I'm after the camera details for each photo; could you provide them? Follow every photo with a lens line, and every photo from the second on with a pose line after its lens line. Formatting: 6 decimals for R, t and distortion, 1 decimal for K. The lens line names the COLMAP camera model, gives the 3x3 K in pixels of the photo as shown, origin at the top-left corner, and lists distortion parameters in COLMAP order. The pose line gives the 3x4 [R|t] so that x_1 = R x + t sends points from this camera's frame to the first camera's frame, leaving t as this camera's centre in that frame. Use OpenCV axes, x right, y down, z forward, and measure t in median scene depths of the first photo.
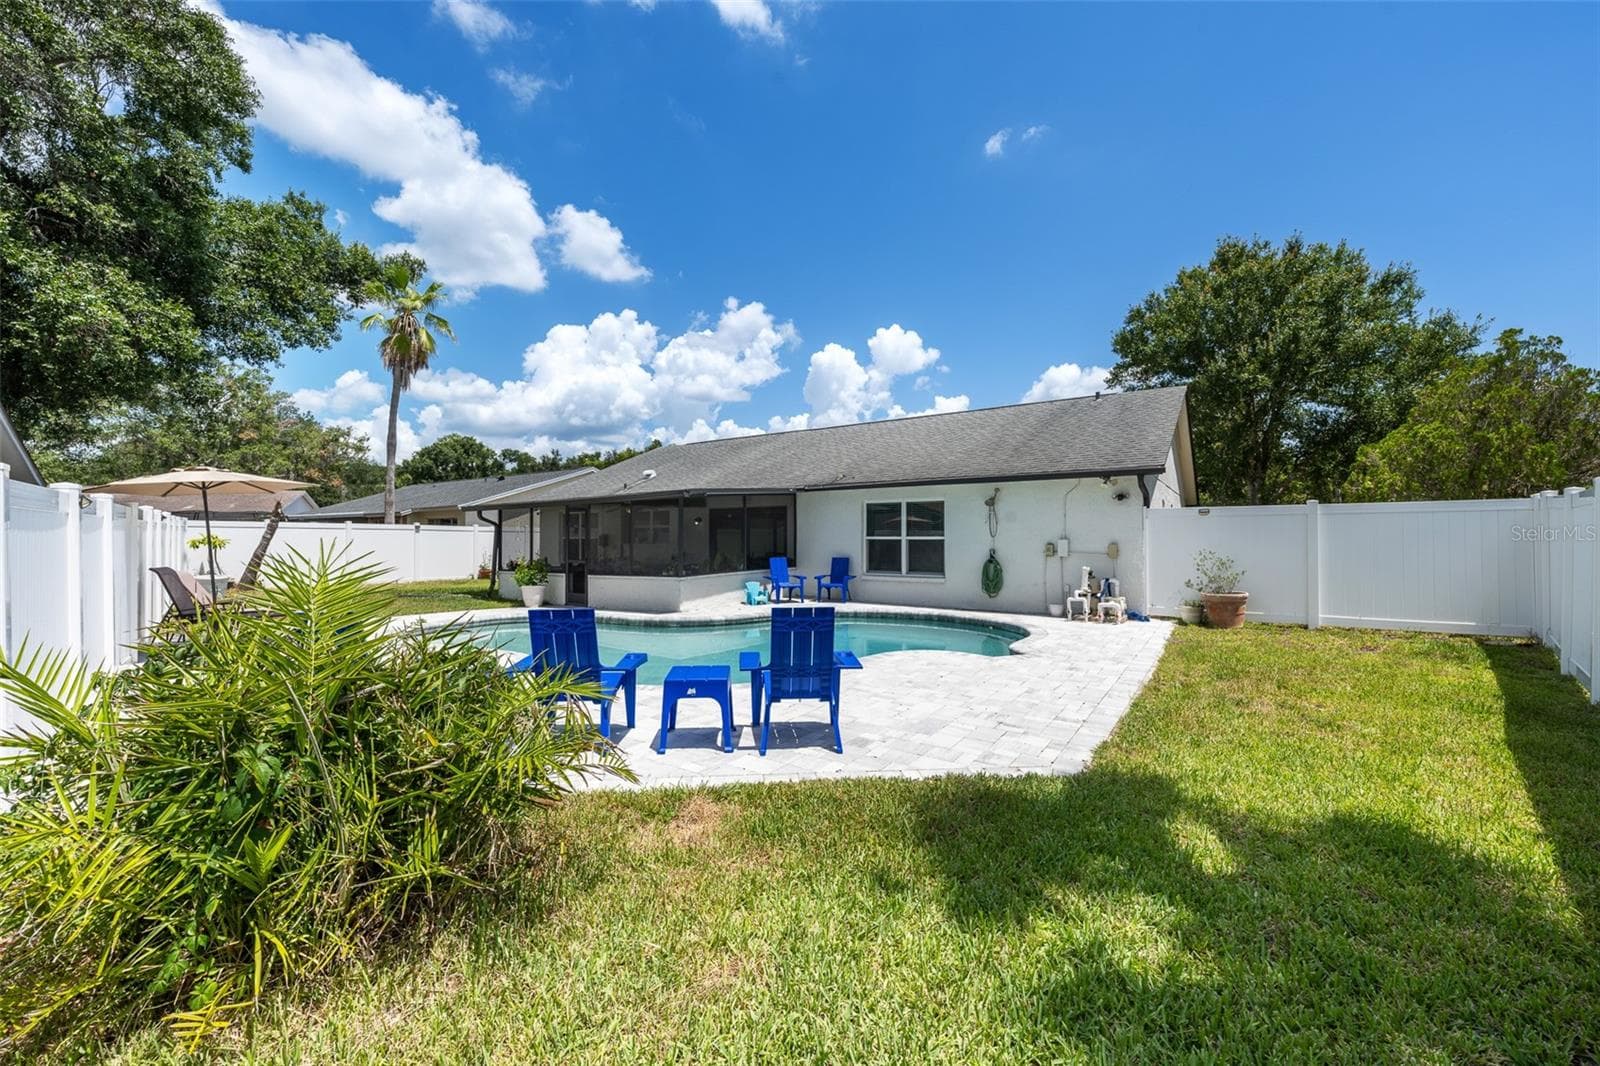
lens RADIAL K [[633.6, 0, 798.4], [0, 633.6, 531.7], [0, 0, 1]] dist [-0.000765, 0.000193]
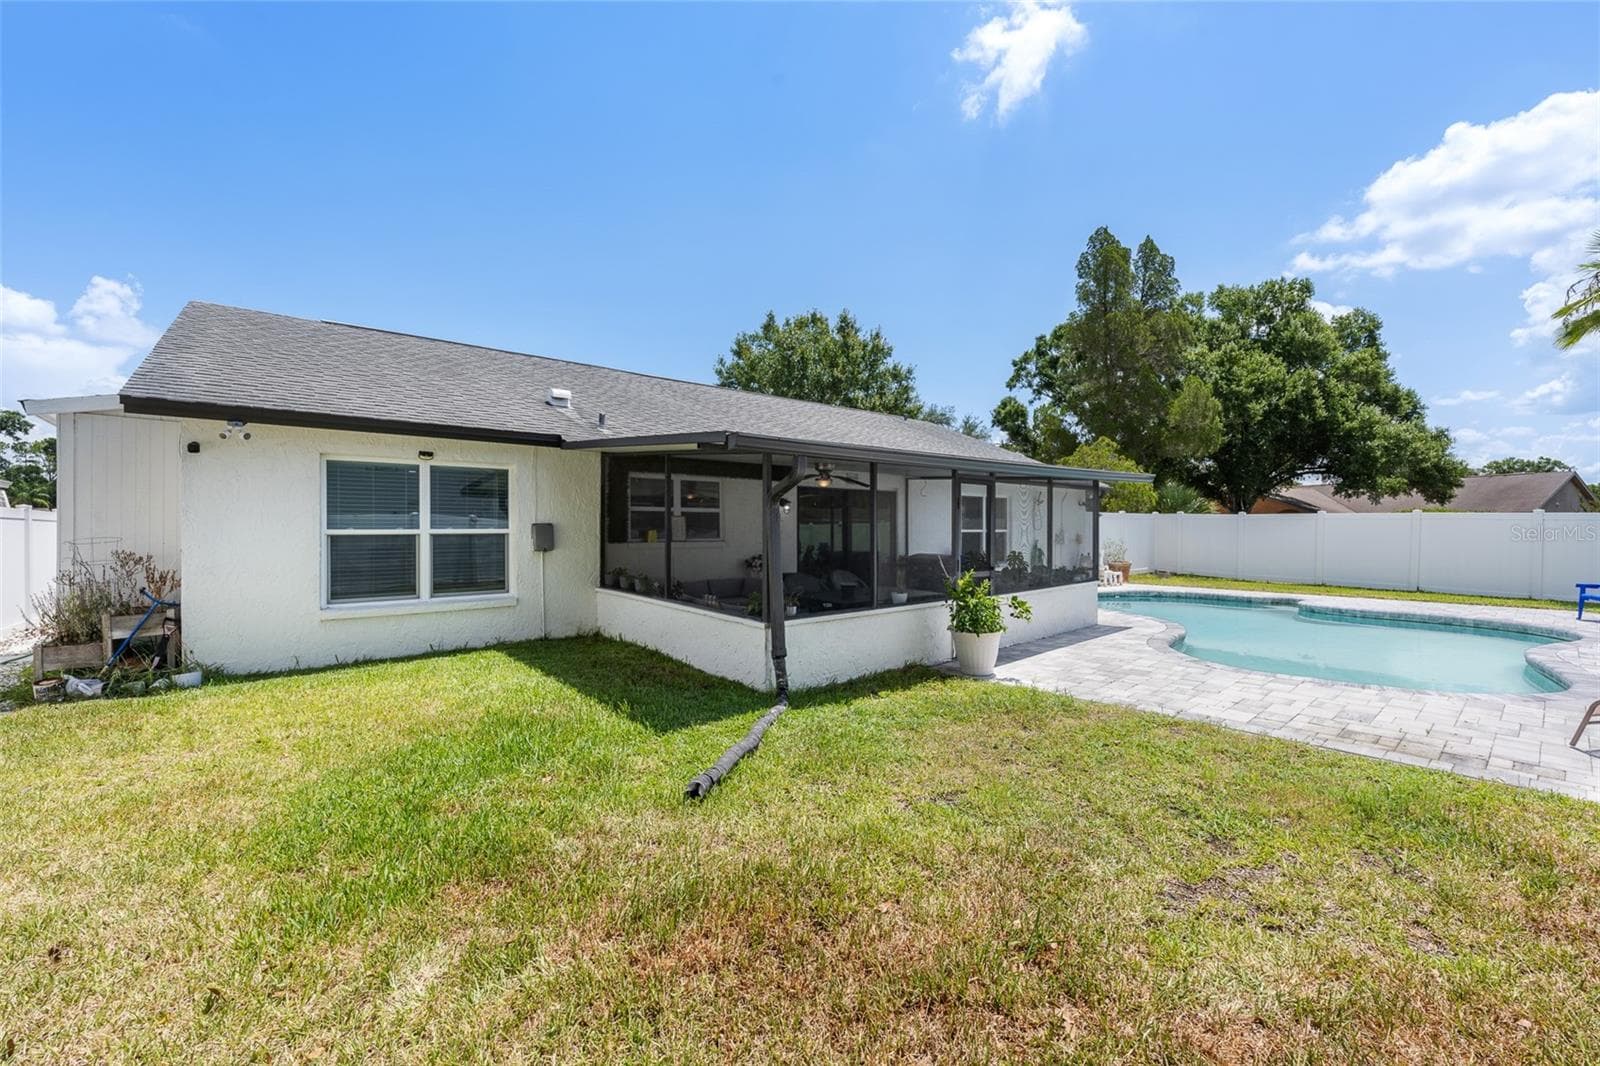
lens RADIAL K [[633.6, 0, 798.4], [0, 633.6, 531.7], [0, 0, 1]] dist [-0.000765, 0.000193]
pose [[0.273541, -0.003603, 0.961854, -0.927107], [-0.010244, 0.999925, 0.006659, 0.007449], [-0.961806, -0.011675, 0.273484, 0.998401]]
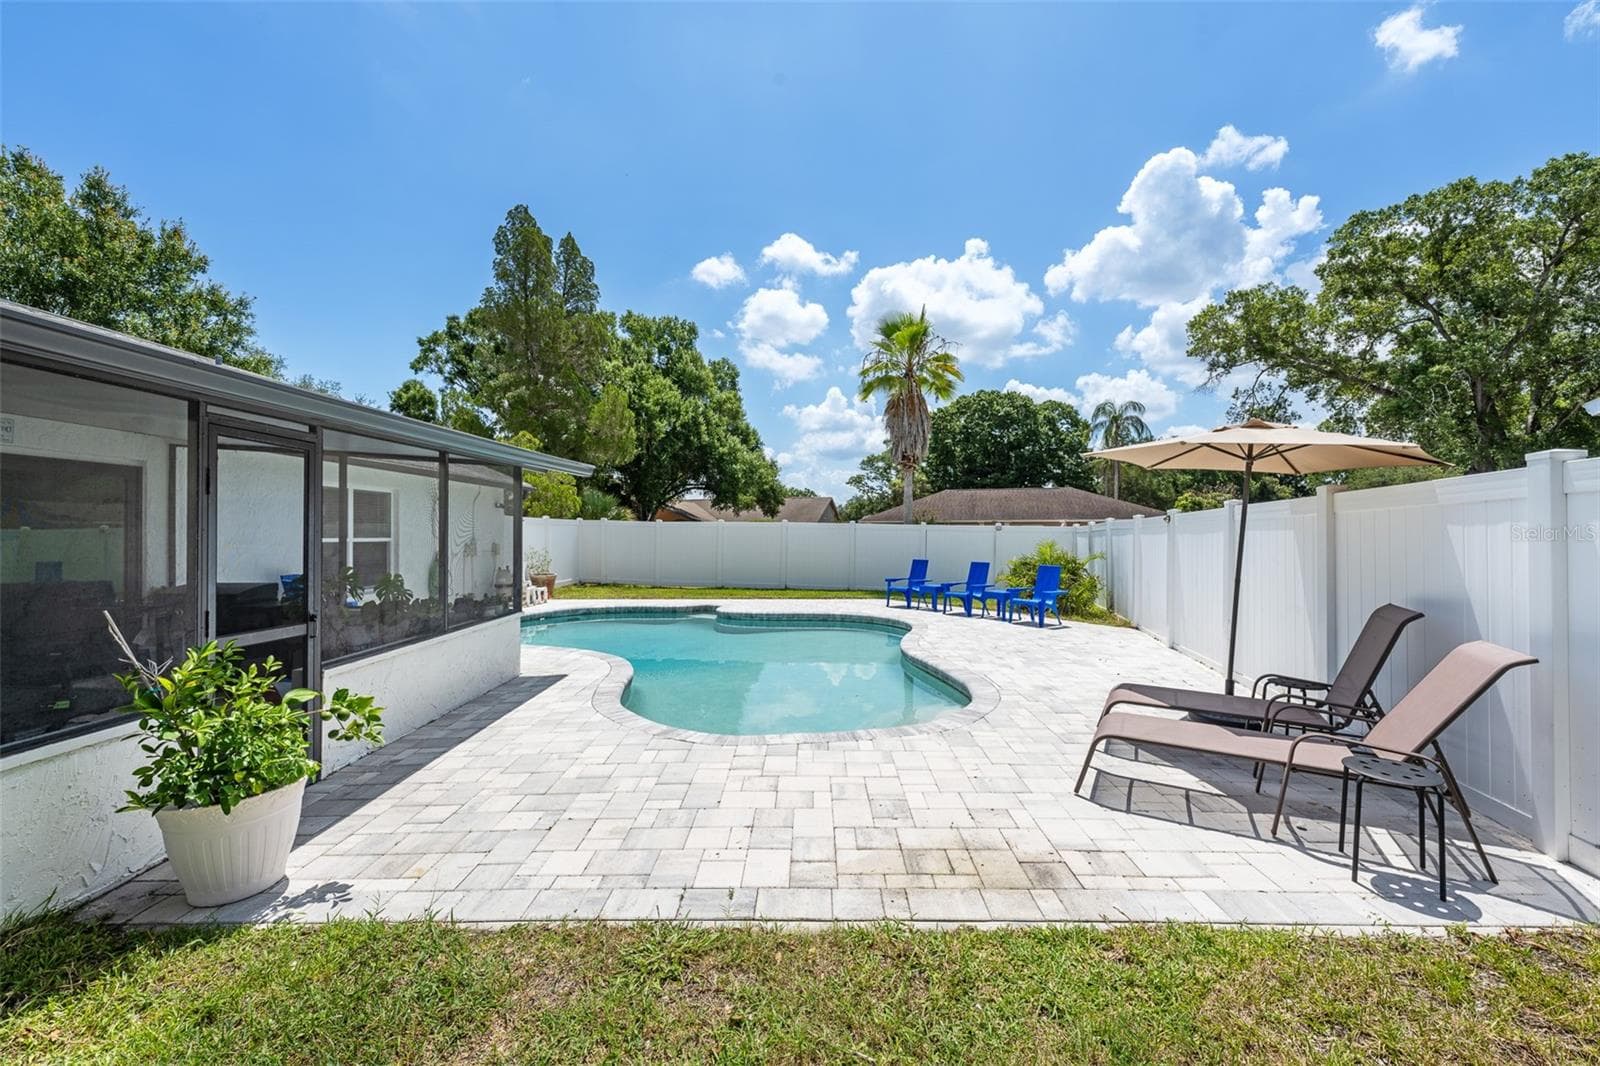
lens RADIAL K [[633.6, 0, 798.4], [0, 633.6, 531.7], [0, 0, 1]] dist [-0.000765, 0.000193]
pose [[-0.550062, 0.006203, 0.835101, -0.687459], [-0.007060, 0.999902, -0.012078, 0.005820], [-0.835094, -0.012540, -0.549964, 0.961079]]
